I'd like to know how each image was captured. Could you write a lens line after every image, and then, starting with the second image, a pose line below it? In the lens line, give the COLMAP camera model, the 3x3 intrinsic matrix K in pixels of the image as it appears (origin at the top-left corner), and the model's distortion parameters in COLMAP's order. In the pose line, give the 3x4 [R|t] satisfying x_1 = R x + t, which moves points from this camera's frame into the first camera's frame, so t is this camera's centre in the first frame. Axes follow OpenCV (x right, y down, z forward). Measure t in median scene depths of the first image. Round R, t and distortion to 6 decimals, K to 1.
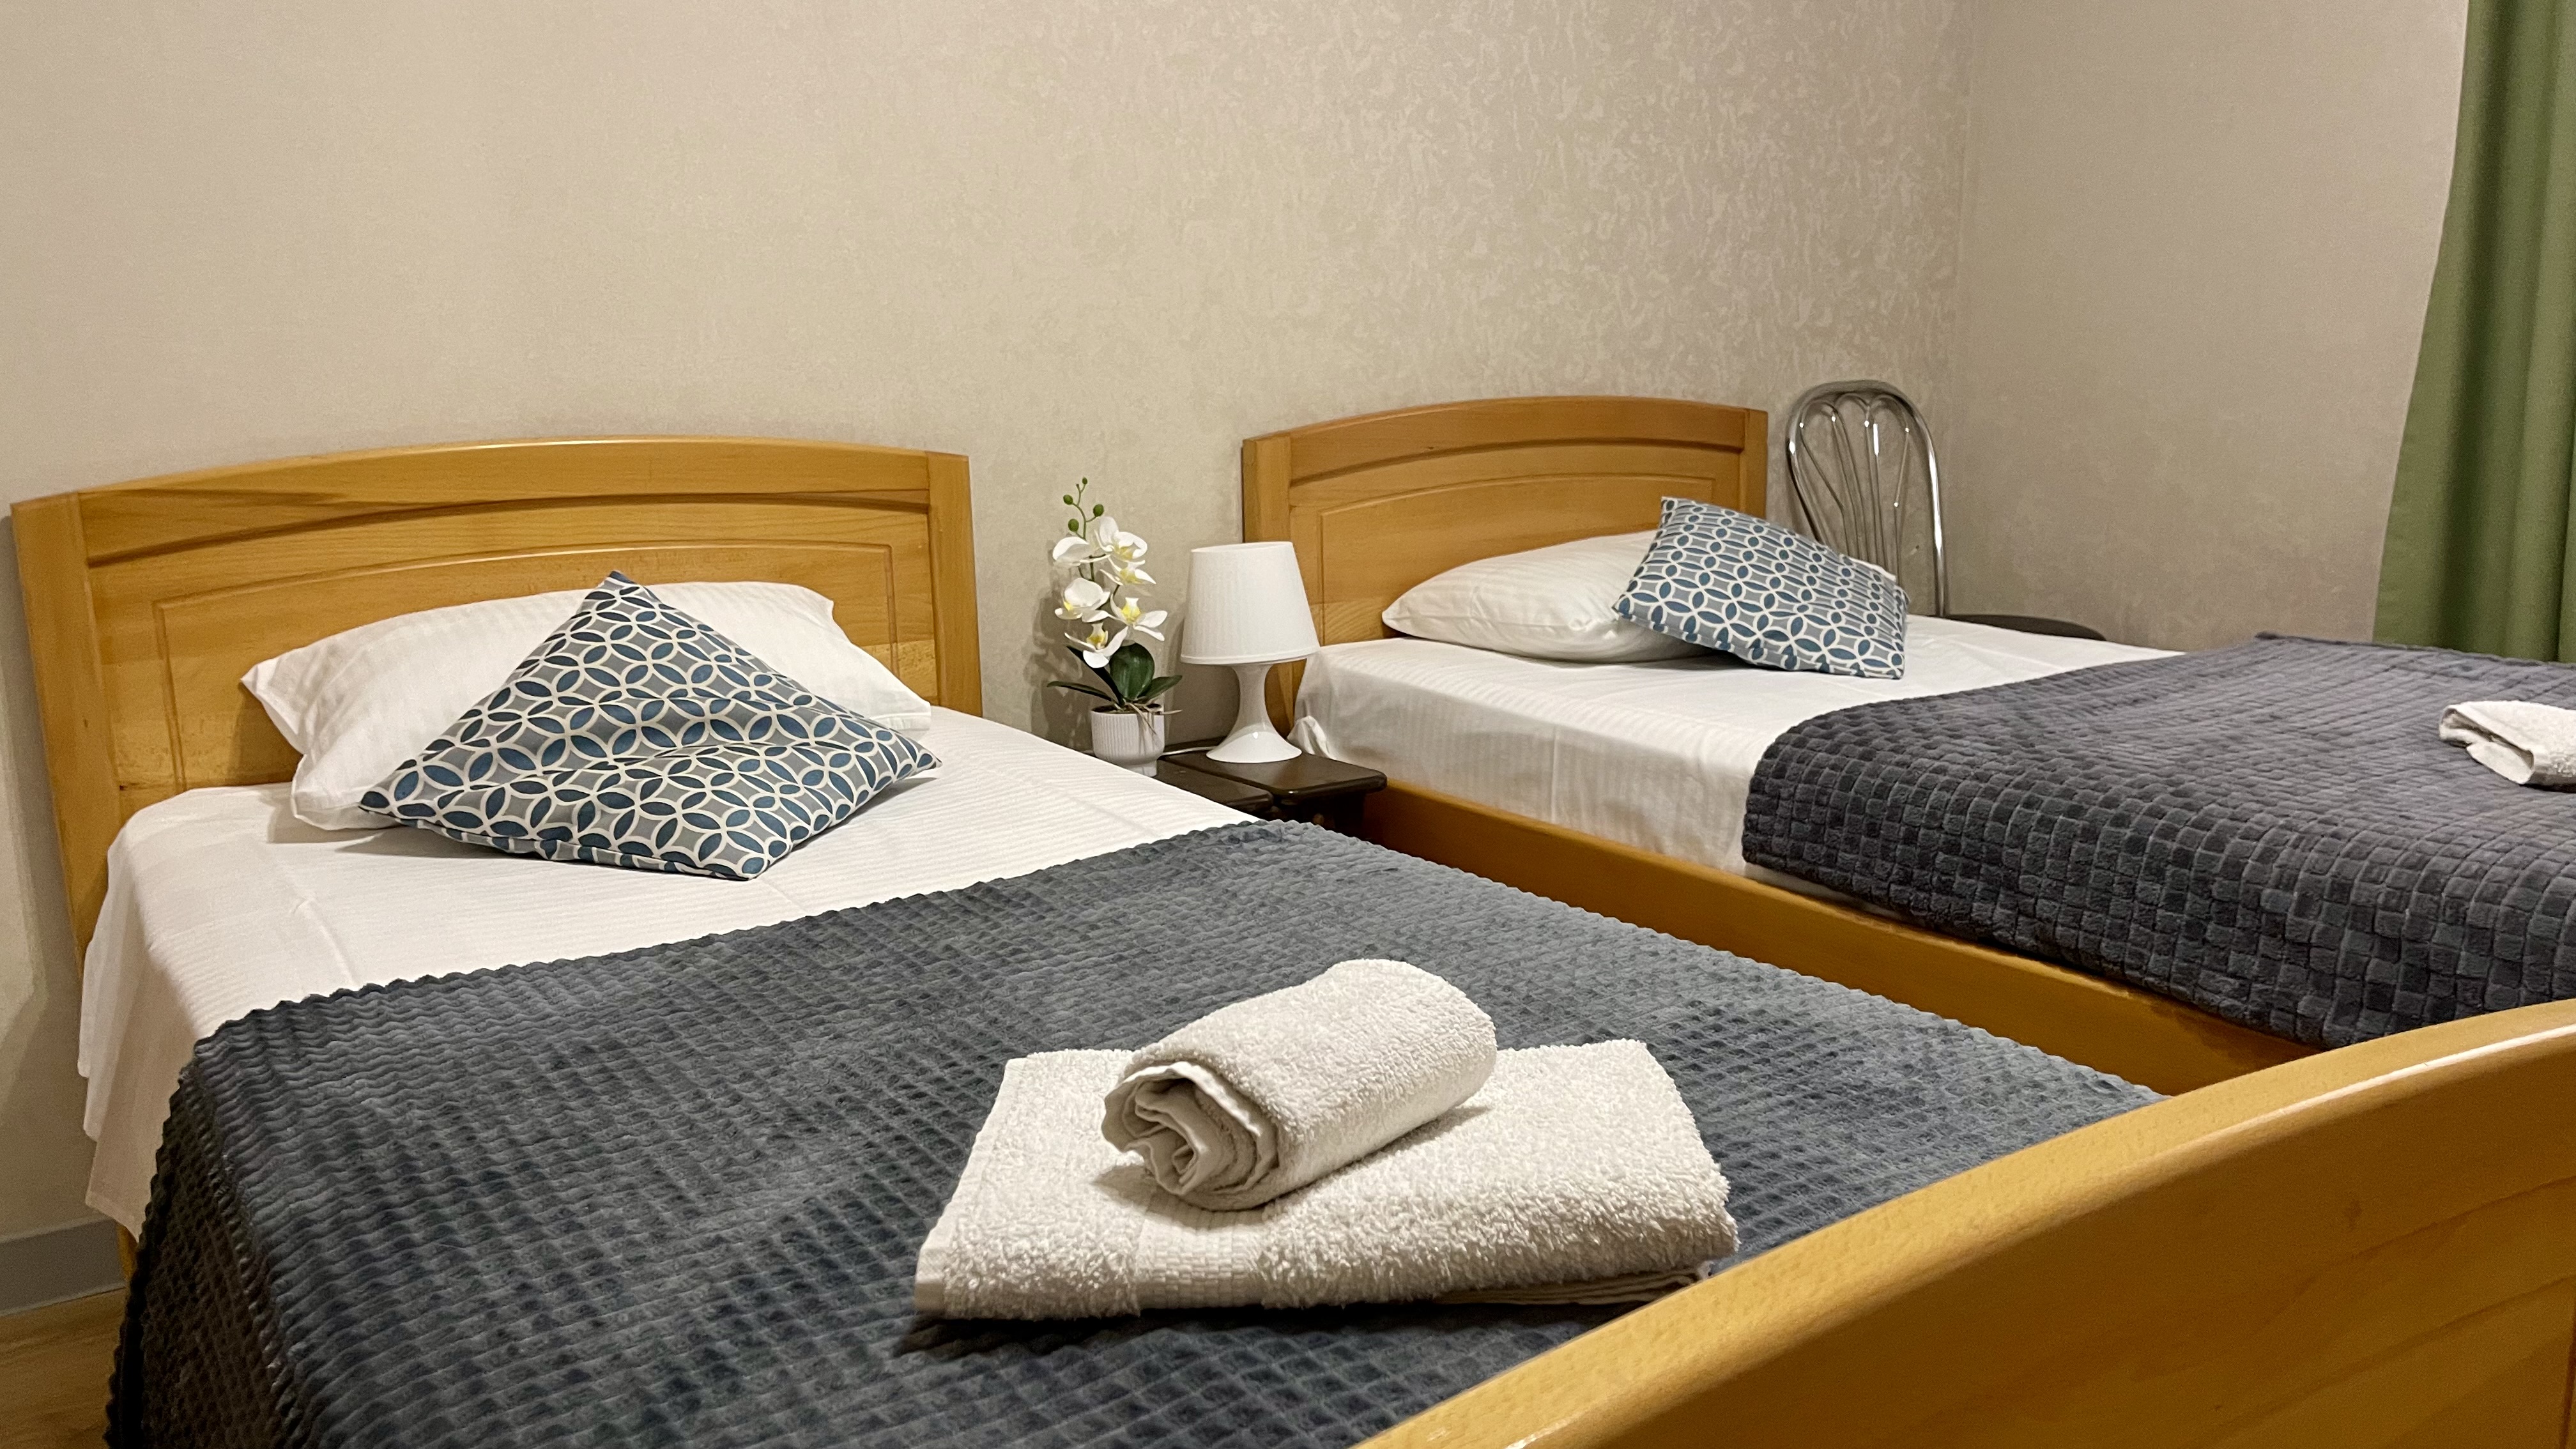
lens RADIAL K [[1969.5, 0, 1269.4], [0, 1969.5, 706.4], [0, 0, 1]] dist [0.080314, -0.098613]
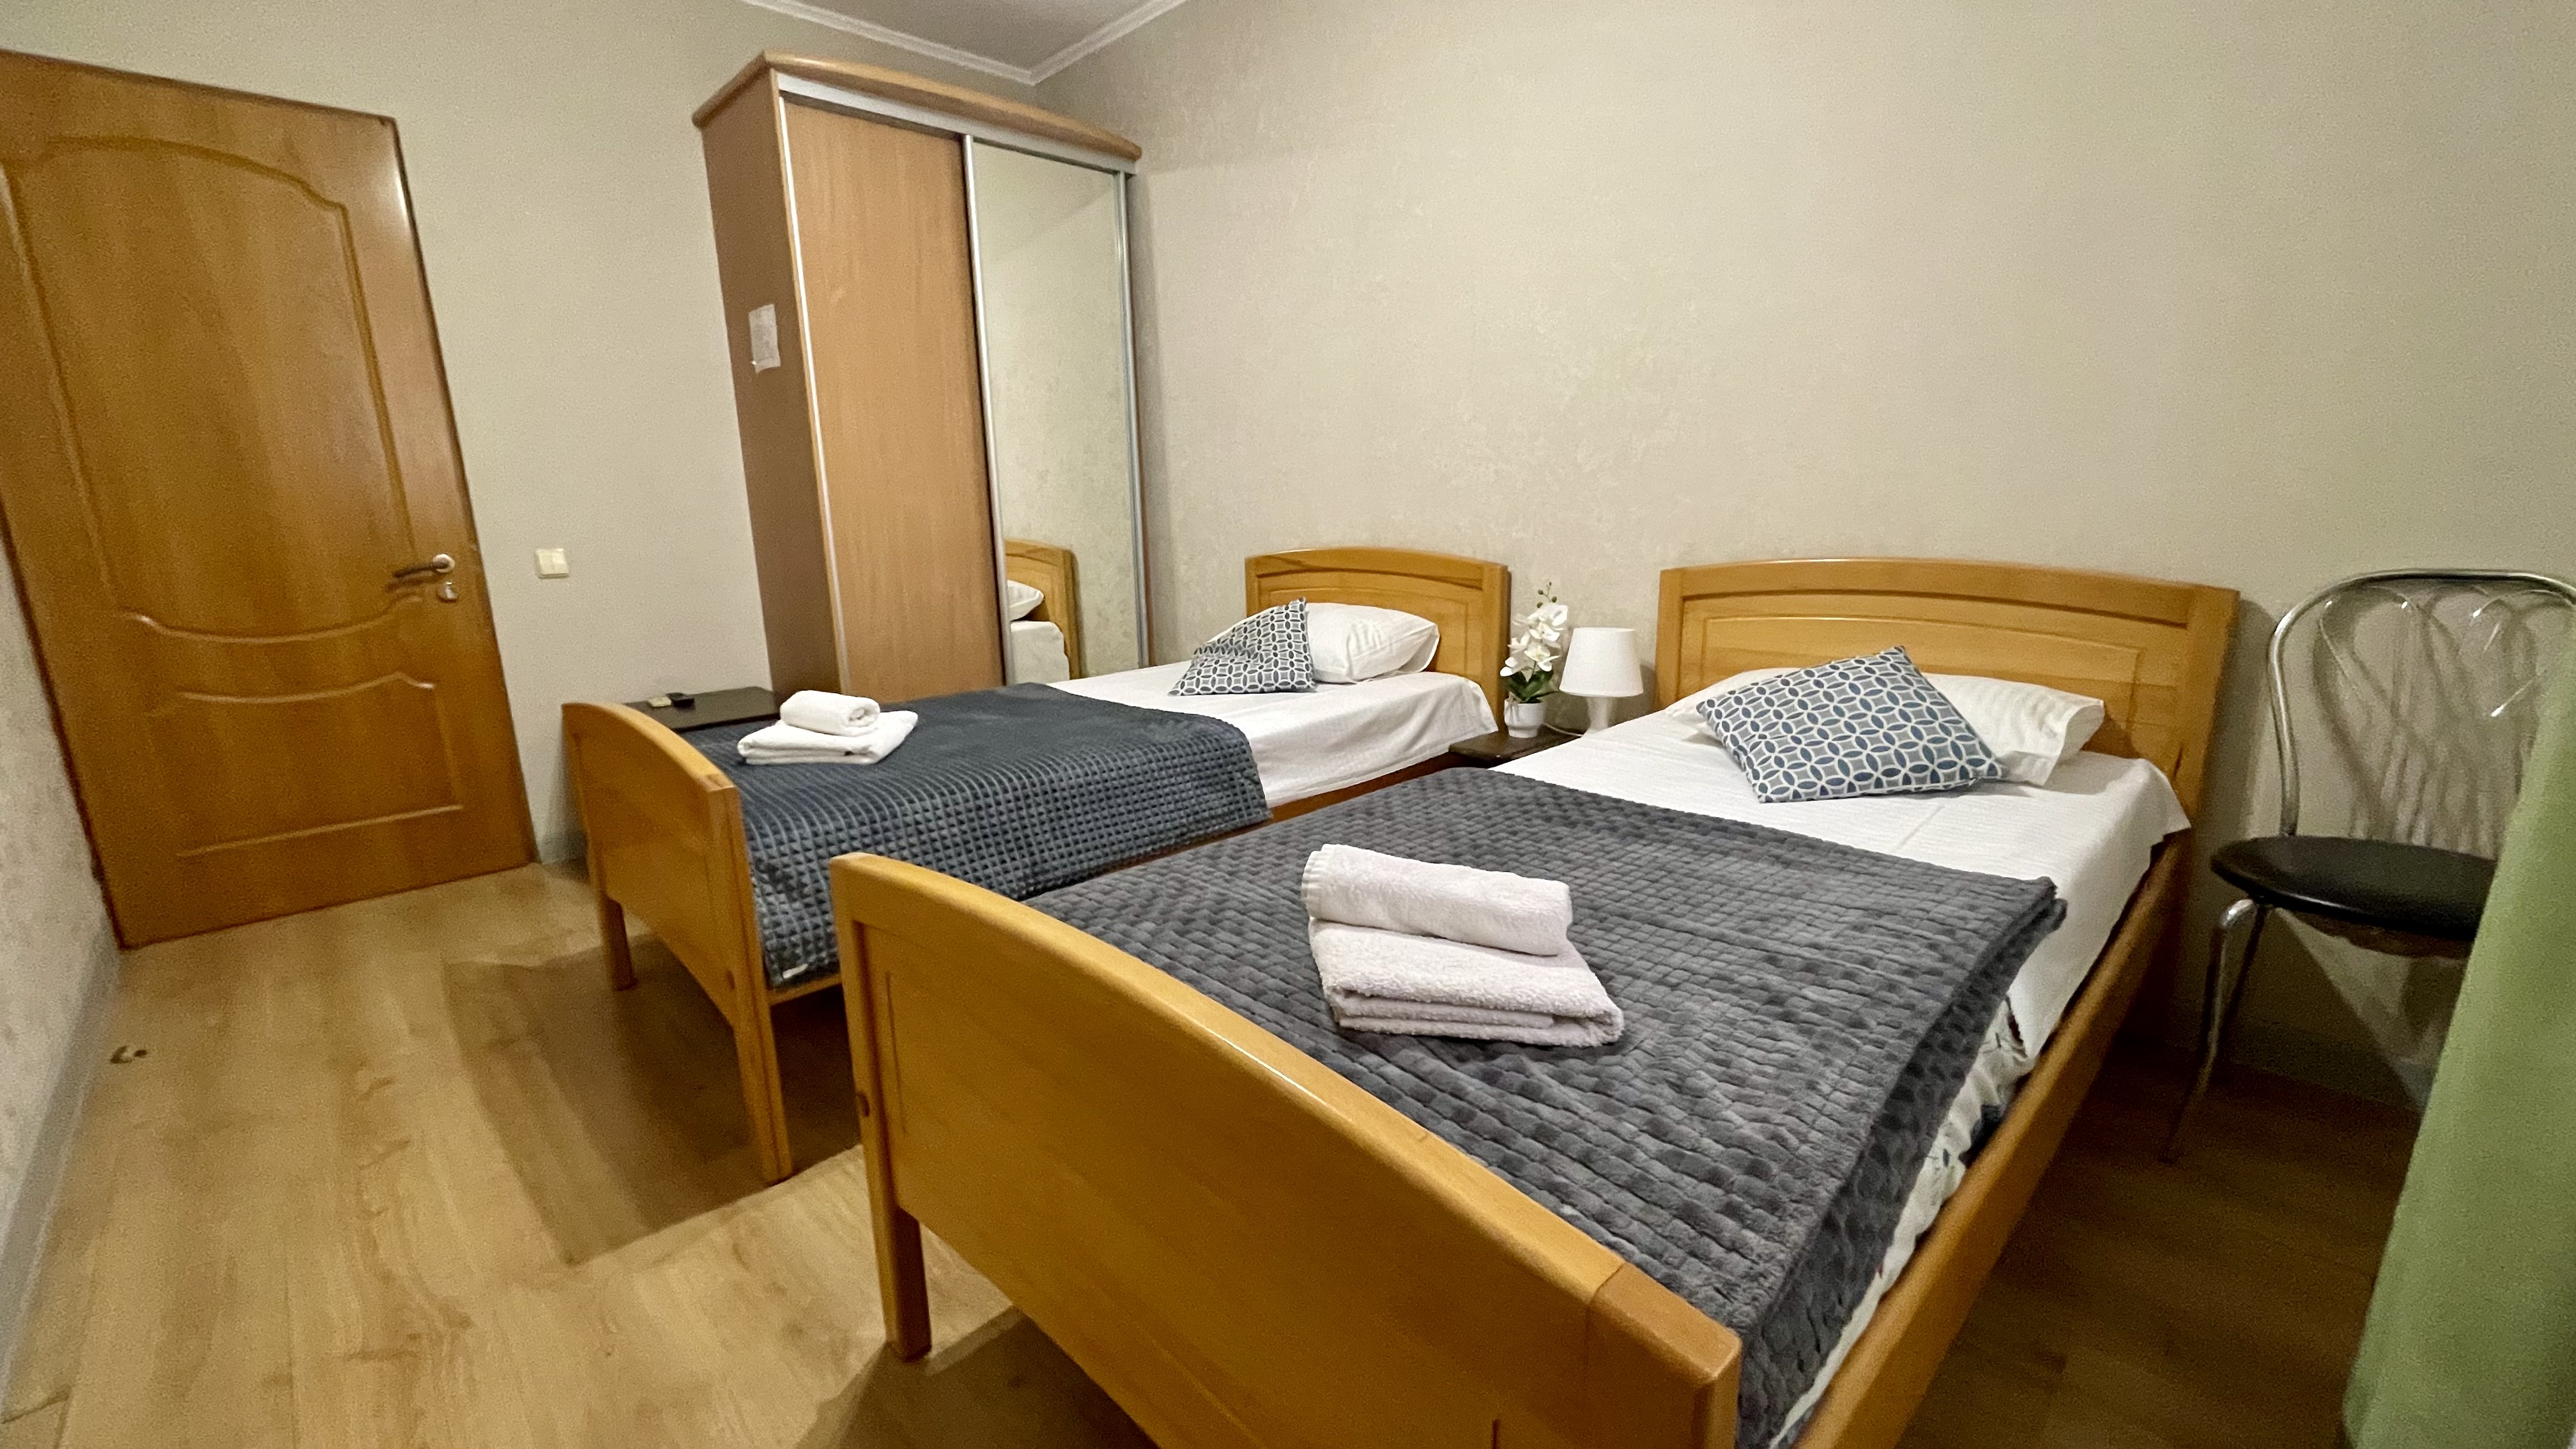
lens RADIAL K [[1042.7, 0, 1295.0], [0, 1042.7, 728.1], [0, 0, 1]] dist [-0.003320, 0.000261]
pose [[0.206086, 0.226825, -0.951882, 1.148159], [-0.161587, 0.967297, 0.195514, -0.182447], [0.965100, 0.113519, 0.235998, 0.710374]]
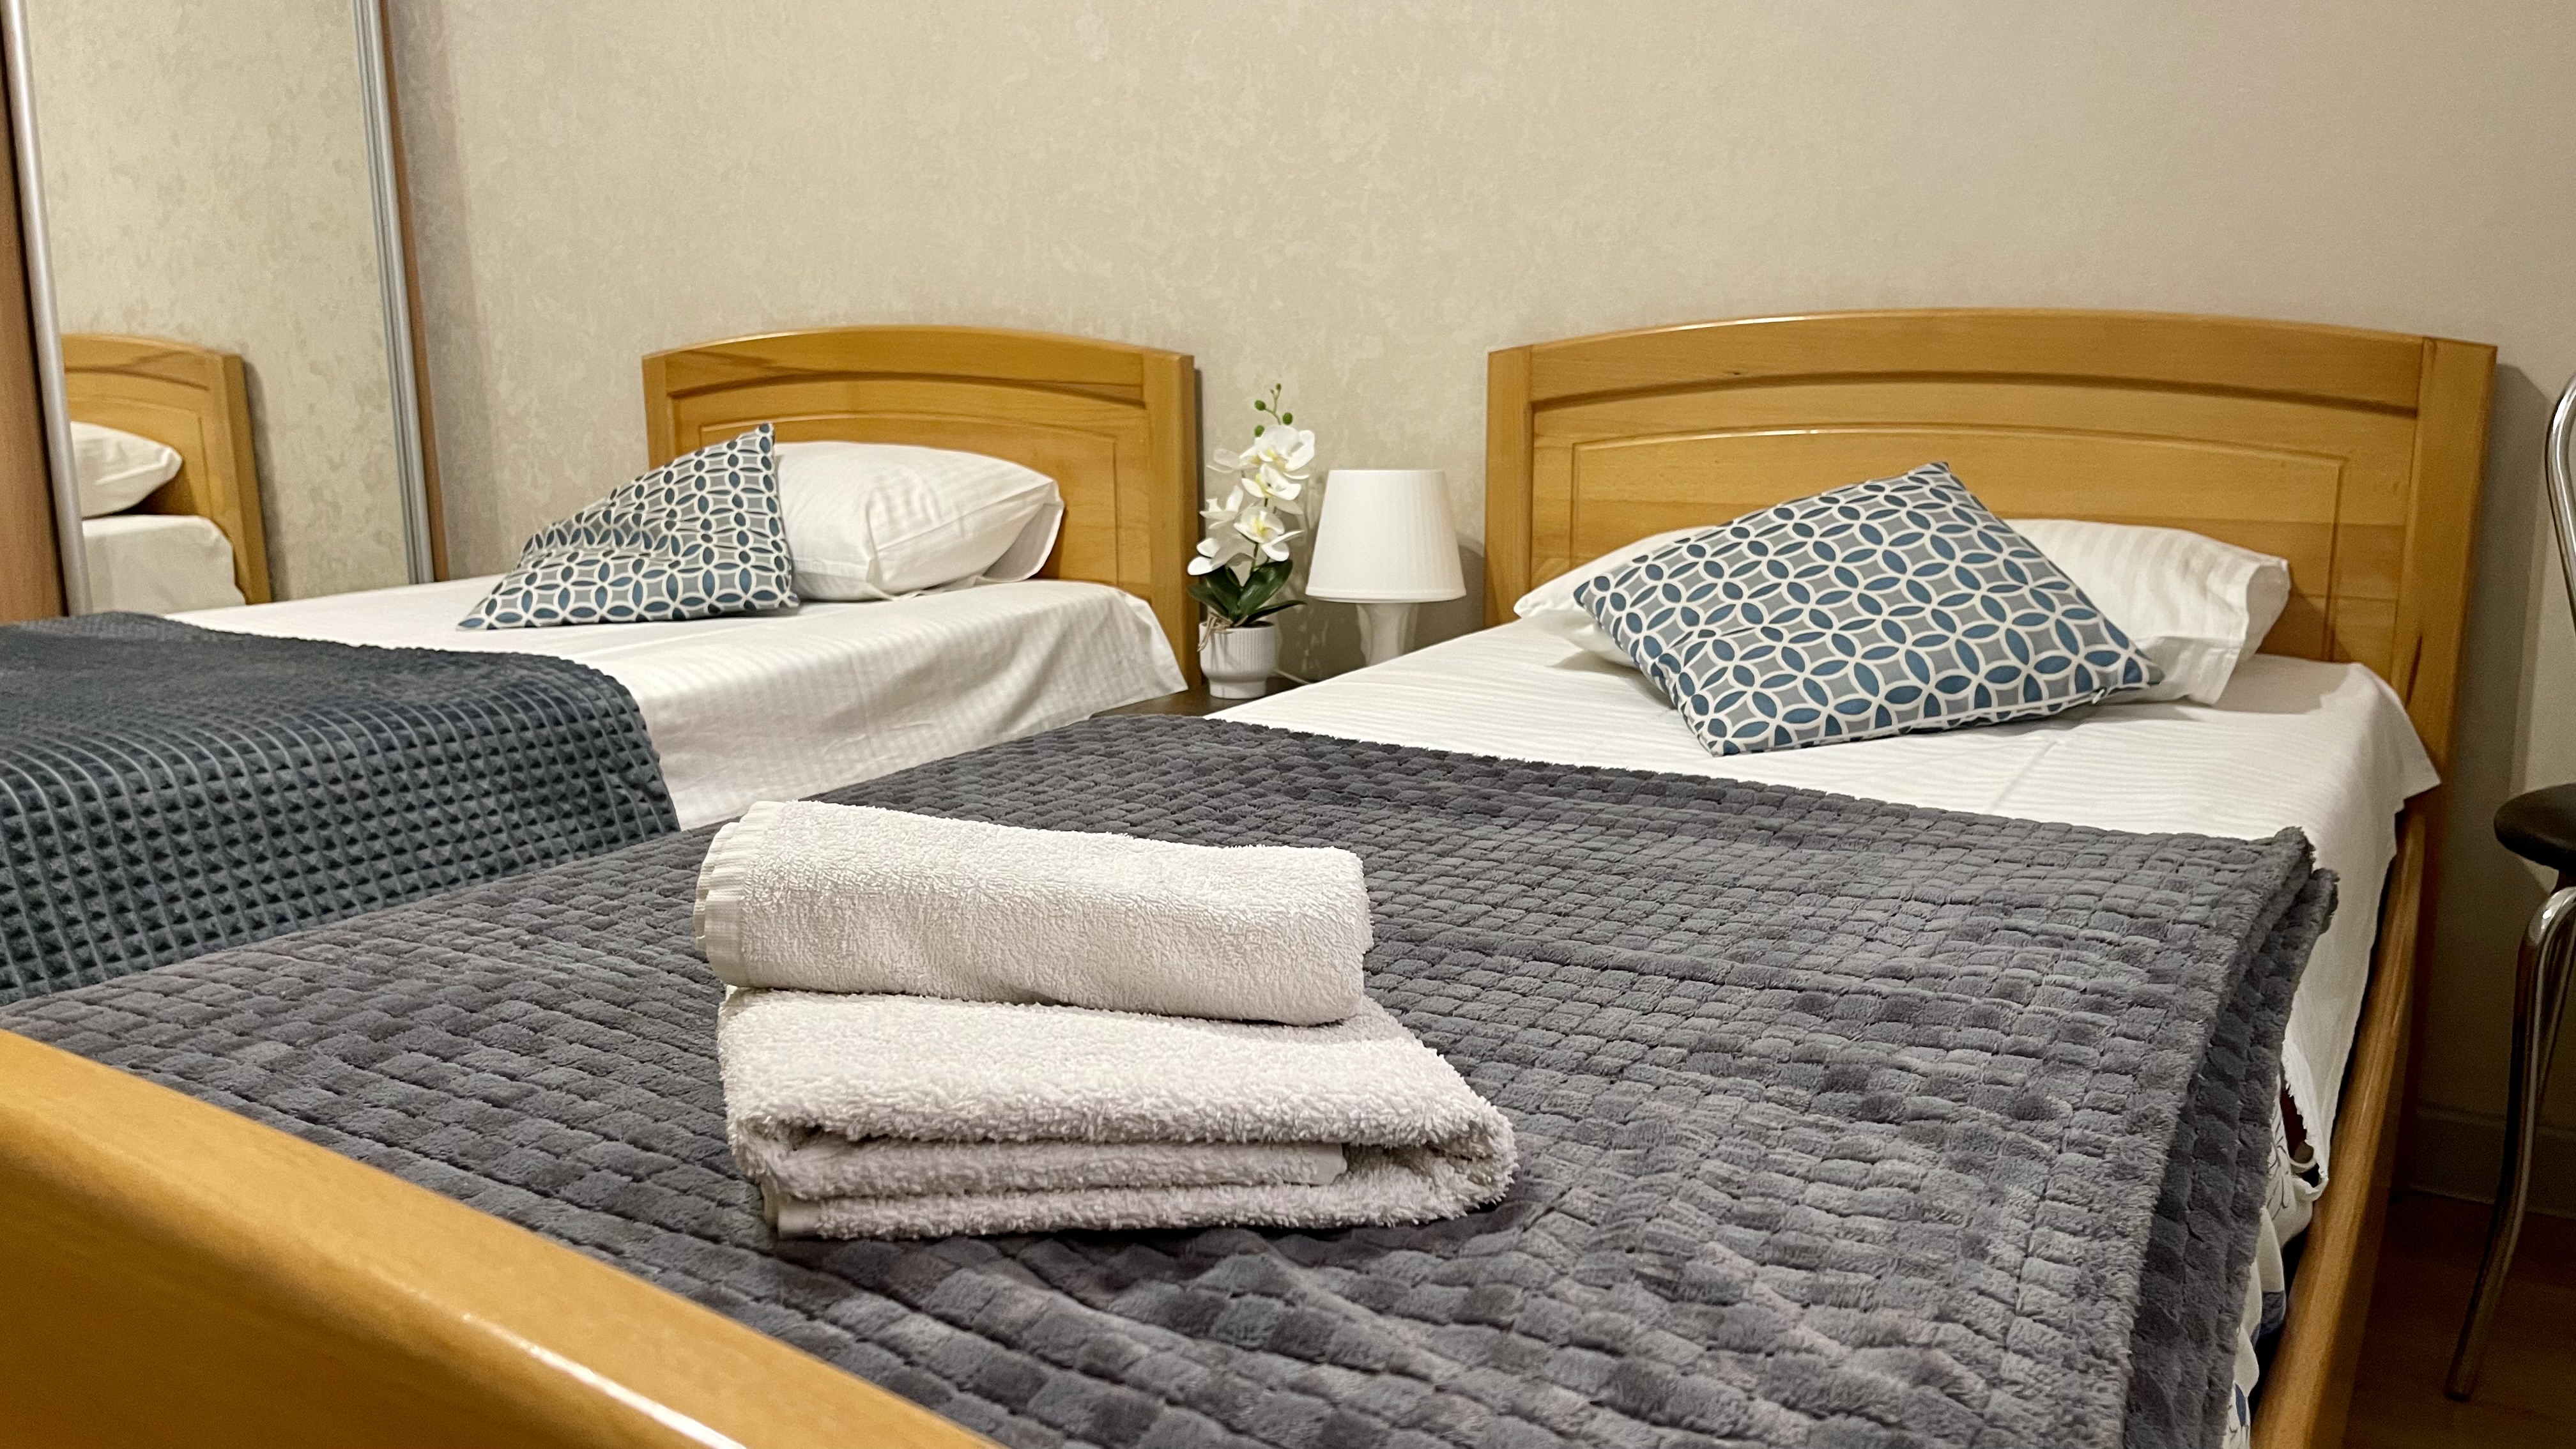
lens RADIAL K [[1969.5, 0, 1298.9], [0, 1969.5, 704.8], [0, 0, 1]] dist [0.080314, -0.098613]
pose [[0.441868, 0.182821, -0.878253, 1.050068], [-0.165132, 0.978860, 0.120682, -0.107100], [0.881750, 0.091703, 0.462717, 0.768234]]
